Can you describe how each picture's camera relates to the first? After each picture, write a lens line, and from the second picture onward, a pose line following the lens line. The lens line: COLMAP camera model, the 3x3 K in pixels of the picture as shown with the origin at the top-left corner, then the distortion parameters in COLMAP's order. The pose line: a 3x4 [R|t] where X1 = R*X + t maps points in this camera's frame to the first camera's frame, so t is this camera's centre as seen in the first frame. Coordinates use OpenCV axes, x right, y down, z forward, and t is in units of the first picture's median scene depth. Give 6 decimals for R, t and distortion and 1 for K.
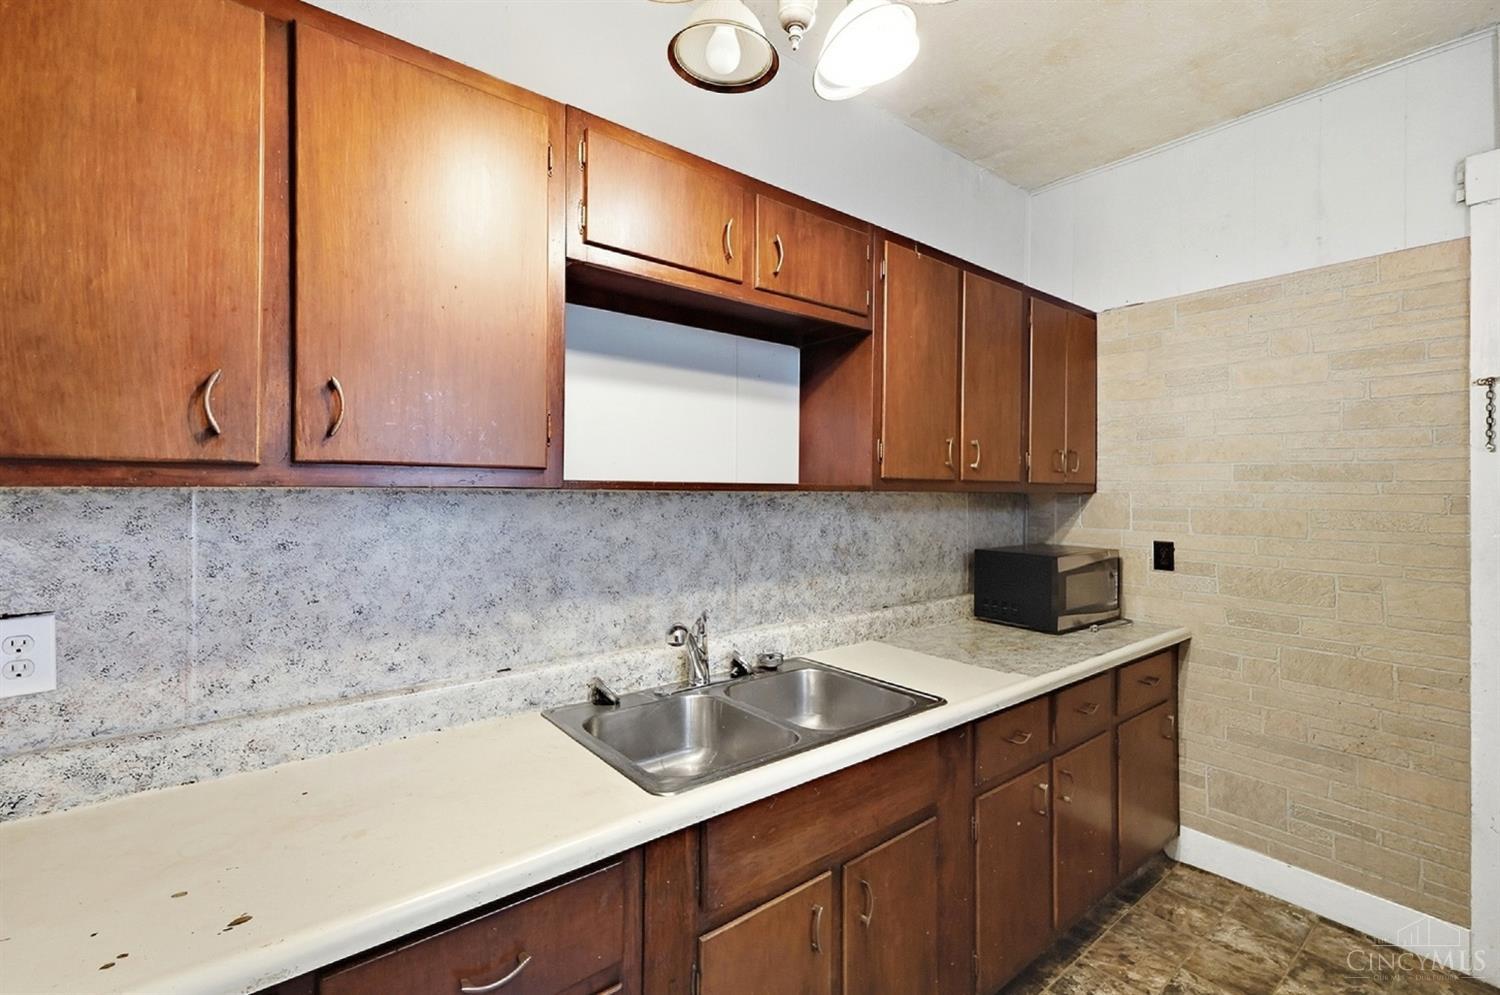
lens RADIAL K [[655.5, 0, 748.3], [0, 655.5, 488.1], [0, 0, 1]] dist [0.015535, -0.000495]
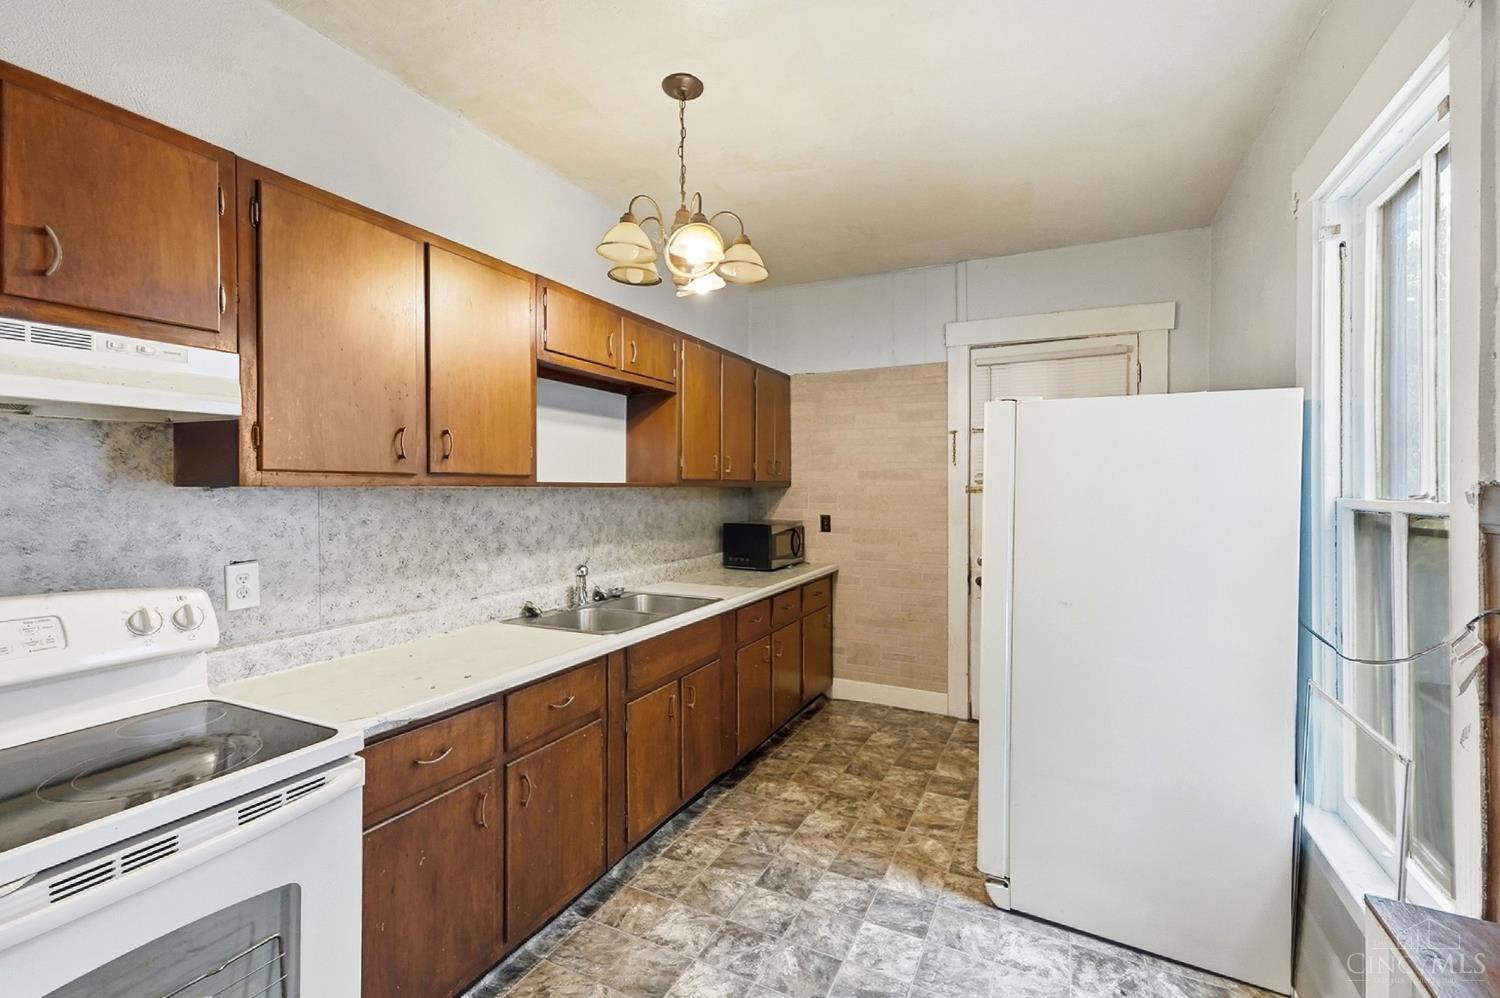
lens RADIAL K [[655.5, 0, 748.3], [0, 655.5, 489.6], [0, 0, 1]] dist [0.015535, -0.000495]
pose [[0.907687, -0.008572, 0.419559, -0.340626], [0.005101, 0.999943, 0.009394, -0.002625], [-0.419616, -0.006386, 0.907679, -0.591992]]
